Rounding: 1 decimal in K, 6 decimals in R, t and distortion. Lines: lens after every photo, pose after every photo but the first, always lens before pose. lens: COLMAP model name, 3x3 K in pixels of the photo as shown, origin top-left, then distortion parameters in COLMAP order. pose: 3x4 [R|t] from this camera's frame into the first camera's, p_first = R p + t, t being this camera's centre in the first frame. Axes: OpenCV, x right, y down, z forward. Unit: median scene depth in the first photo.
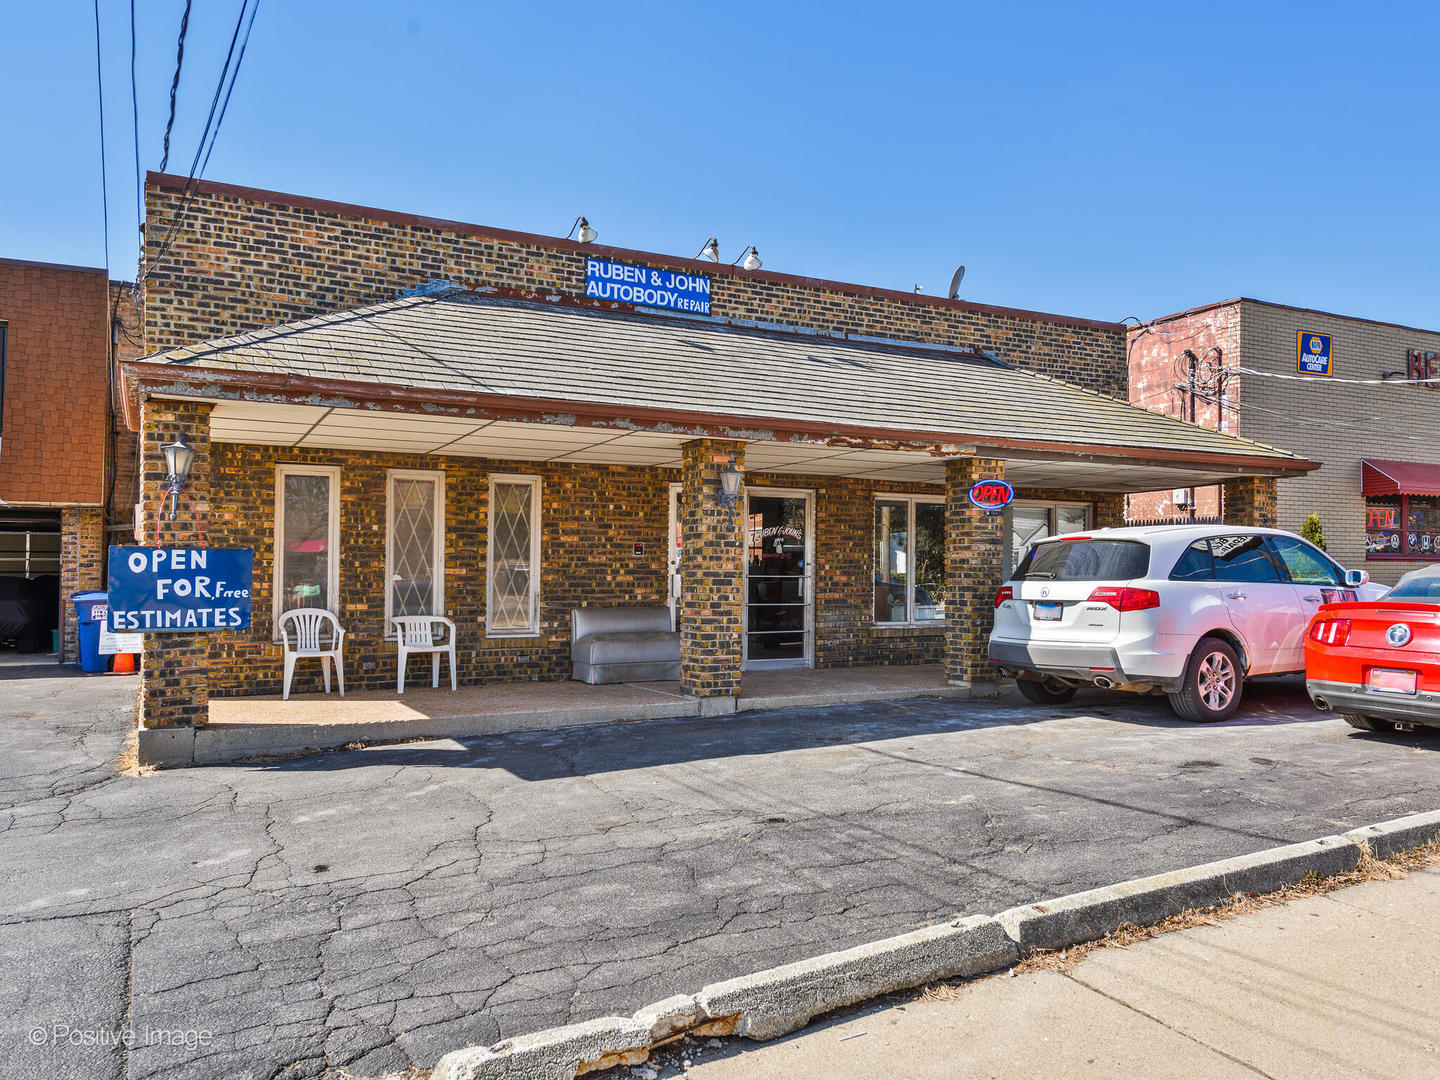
lens RADIAL K [[1024.2, 0, 728.1], [0, 1024.2, 549.4], [0, 0, 1]] dist [0.009405, 0.001197]
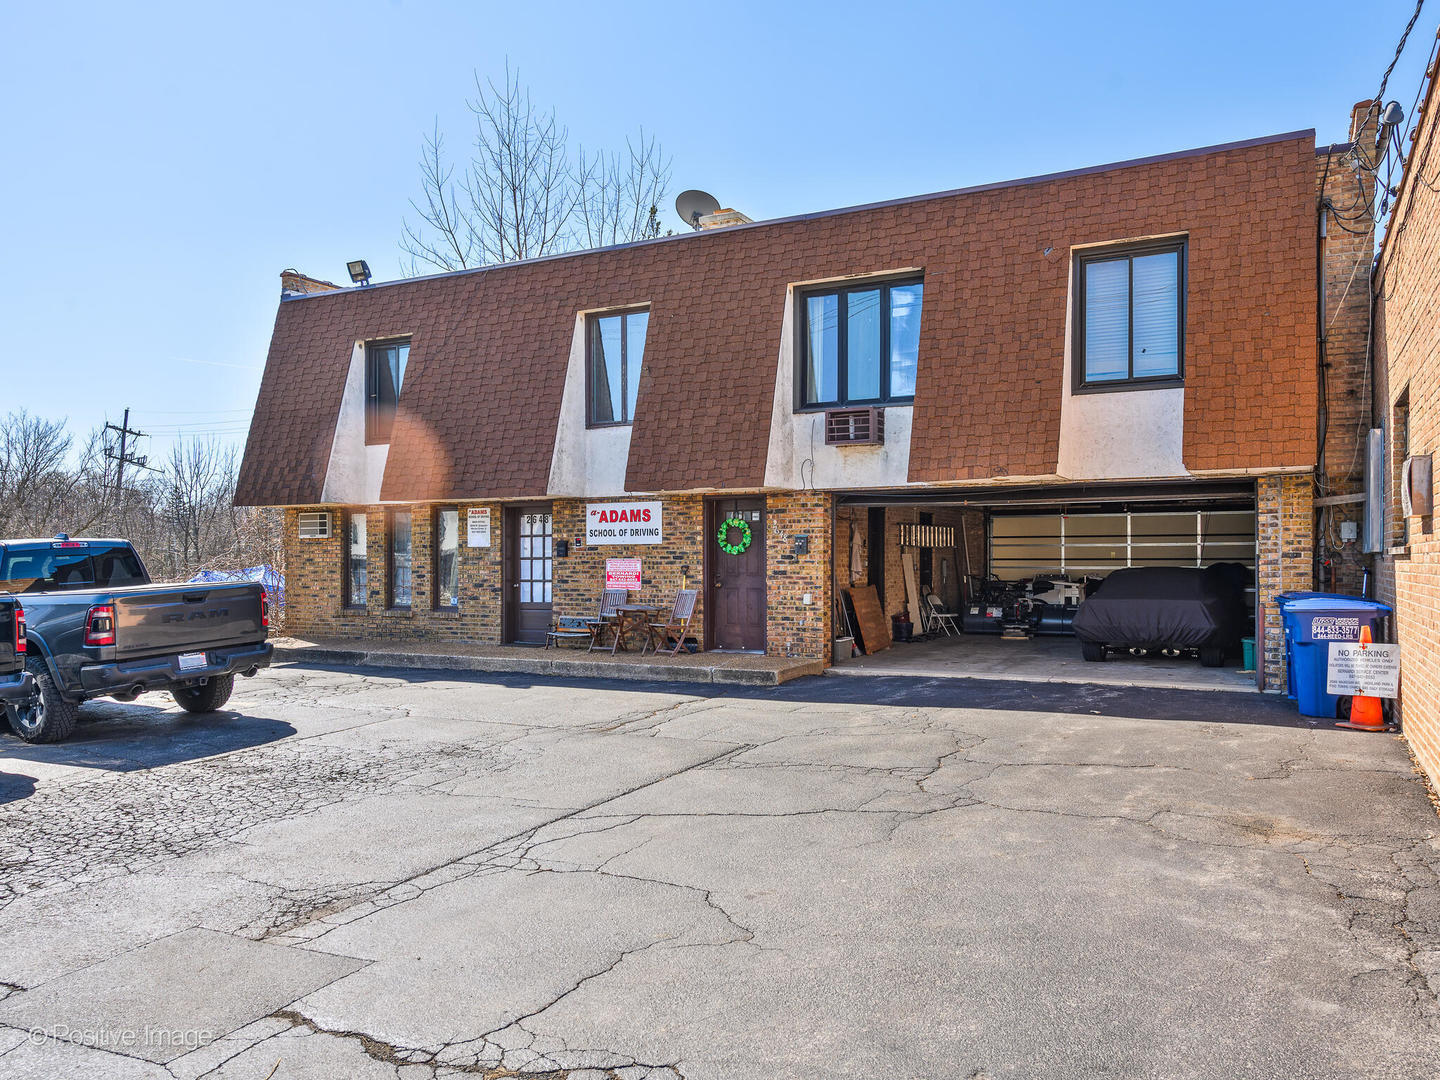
lens RADIAL K [[1024.2, 0, 726.7], [0, 1024.2, 547.0], [0, 0, 1]] dist [0.009405, 0.001197]
pose [[0.533663, -0.005245, -0.845681, -0.236344], [0.023563, 0.999685, 0.008669, -0.005773], [0.845369, -0.024553, 0.533618, 0.296922]]
